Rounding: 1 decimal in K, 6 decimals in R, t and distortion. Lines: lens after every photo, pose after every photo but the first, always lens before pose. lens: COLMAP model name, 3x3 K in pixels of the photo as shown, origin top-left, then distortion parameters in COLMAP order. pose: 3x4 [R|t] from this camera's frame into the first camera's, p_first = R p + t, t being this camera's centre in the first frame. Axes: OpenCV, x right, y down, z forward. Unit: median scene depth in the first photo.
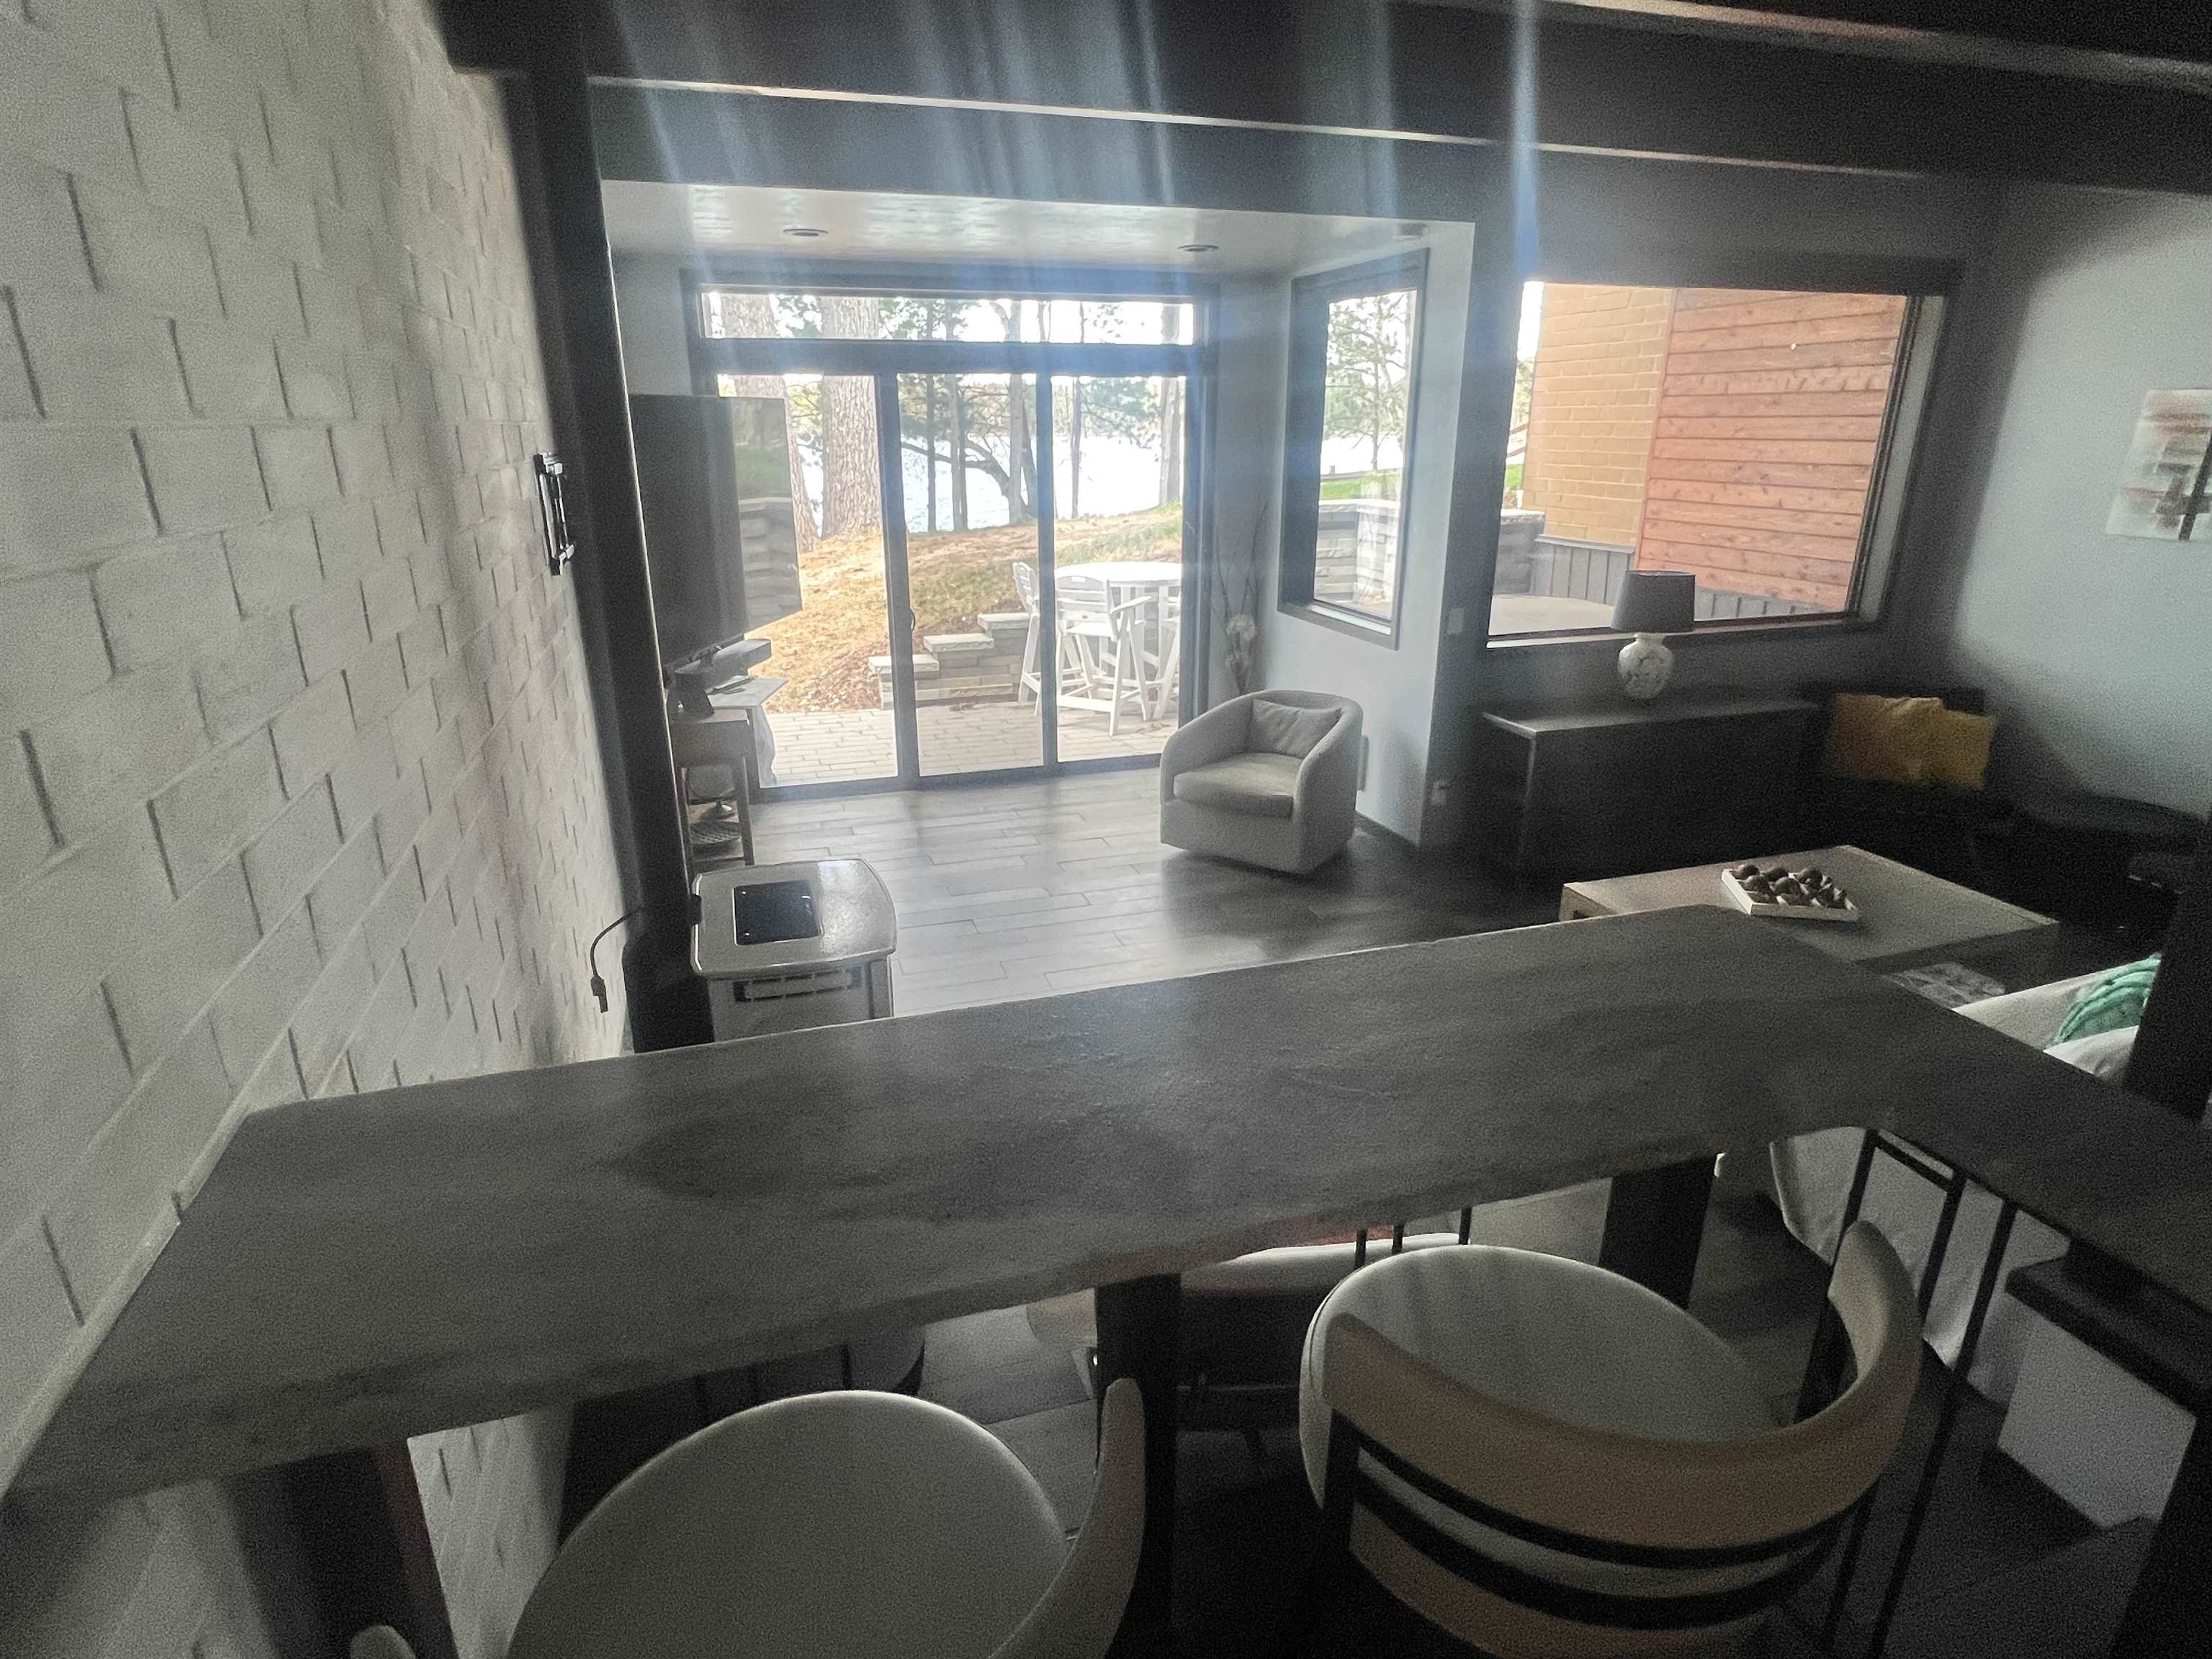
lens RADIAL K [[1187.3, 0, 1106.0], [0, 1187.3, 829.5], [0, 0, 1]] dist [0.001129, 0.000267]
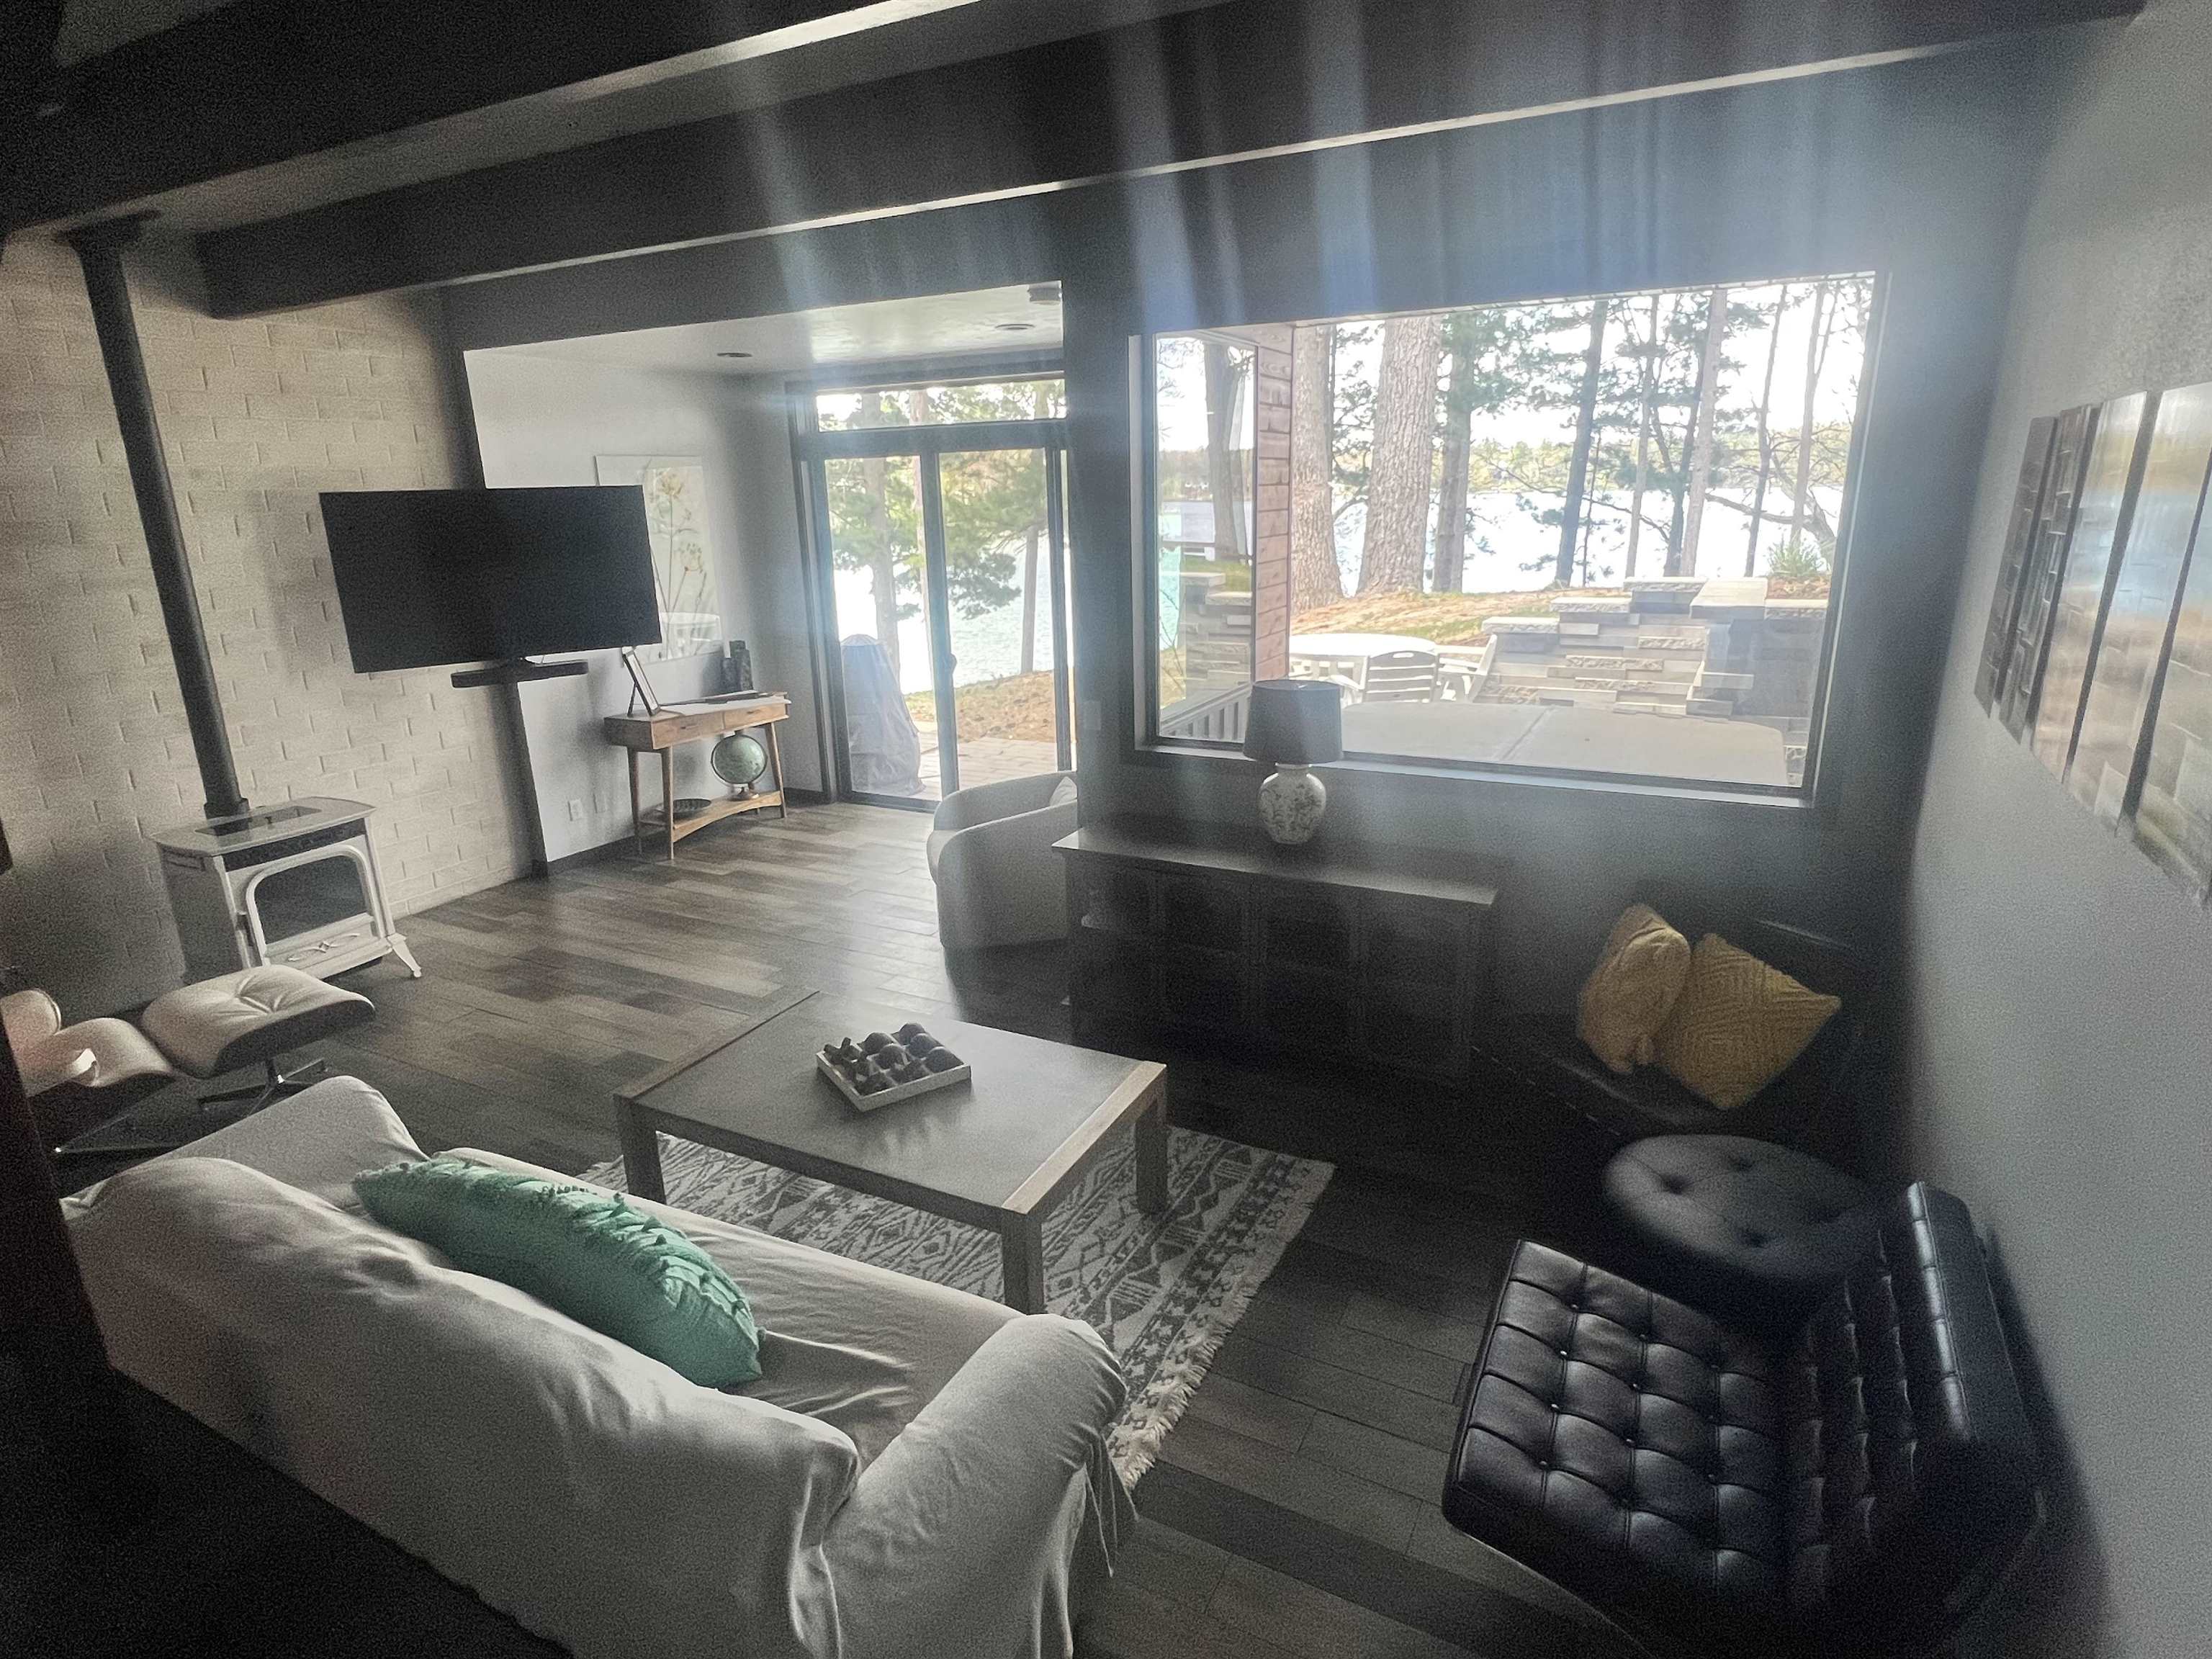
lens RADIAL K [[1187.3, 0, 1106.0], [0, 1187.3, 829.5], [0, 0, 1]] dist [0.001129, 0.000267]
pose [[0.698761, 0.188796, -0.689992, 0.717059], [-0.214528, 0.975455, 0.049650, -0.108278], [0.682430, 0.113329, 0.722112, 0.290054]]
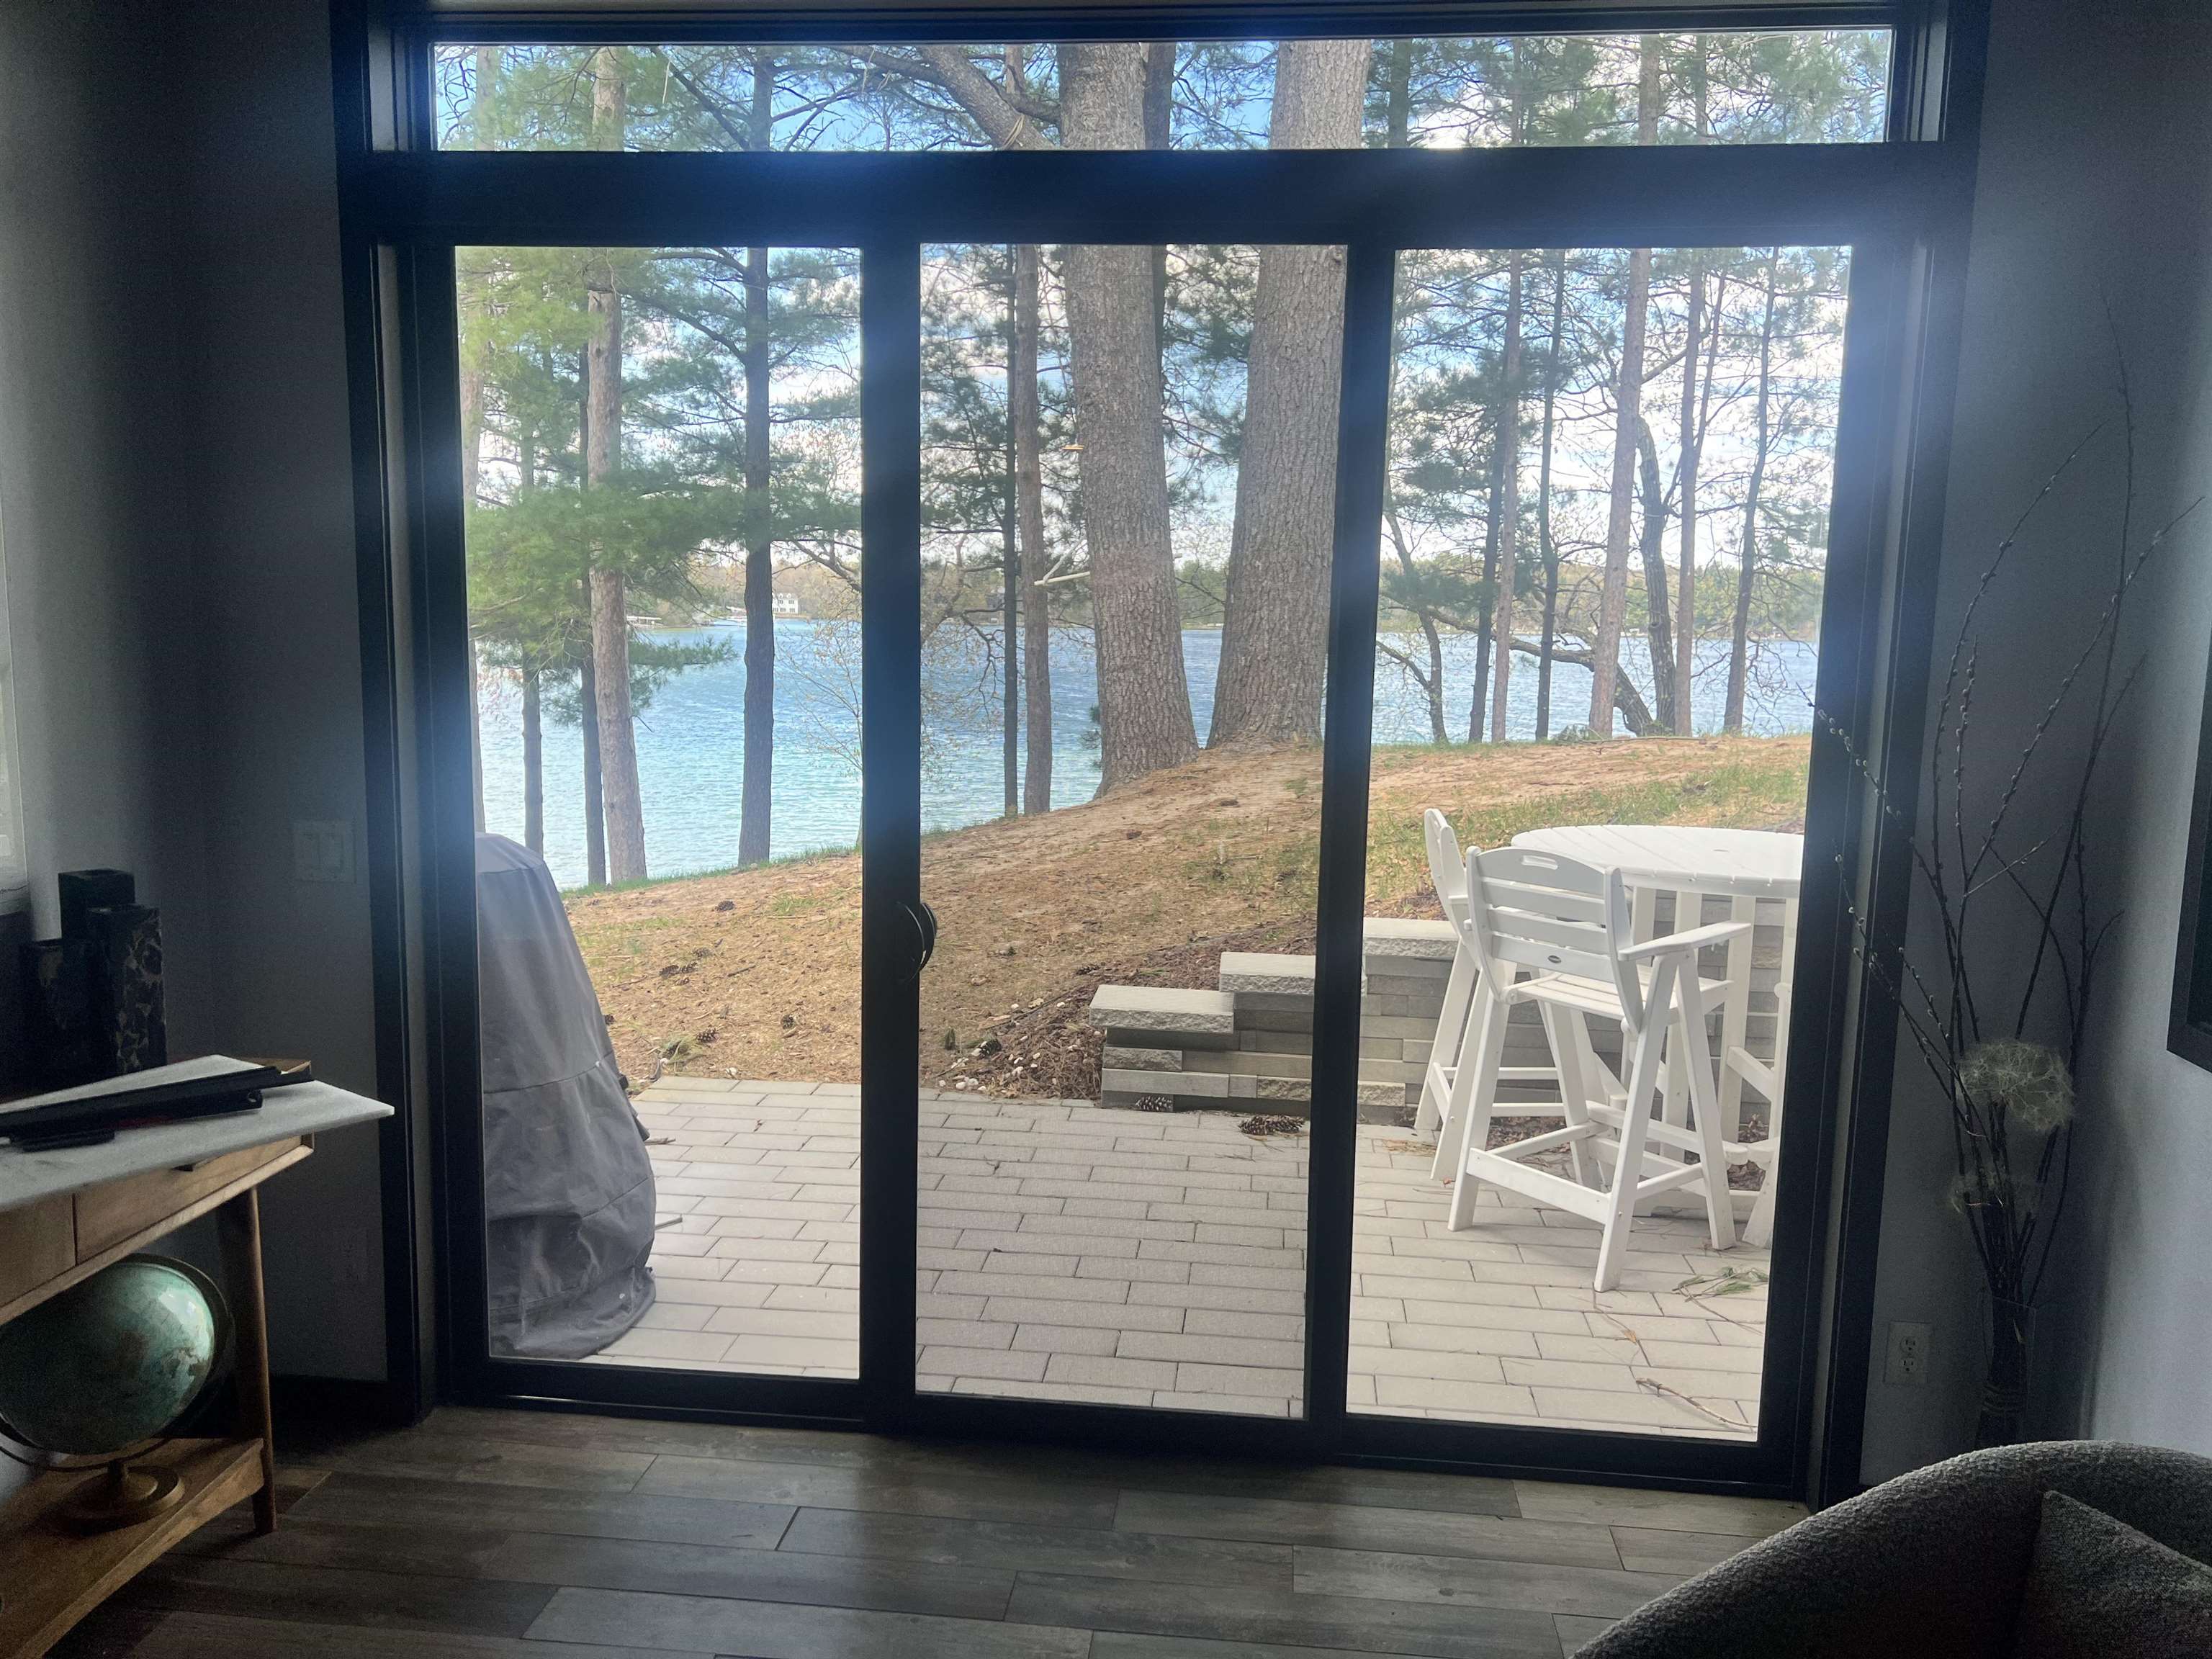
lens RADIAL K [[1633.8, 0, 1106.0], [0, 1633.8, 829.5], [0, 0, 1]] dist [0.010990, -0.004617]
pose [[0.913580, 0.074908, -0.399699, 0.069115], [-0.153881, 0.973481, -0.169280, -0.131239], [0.376419, 0.216157, 0.900880, 0.564960]]
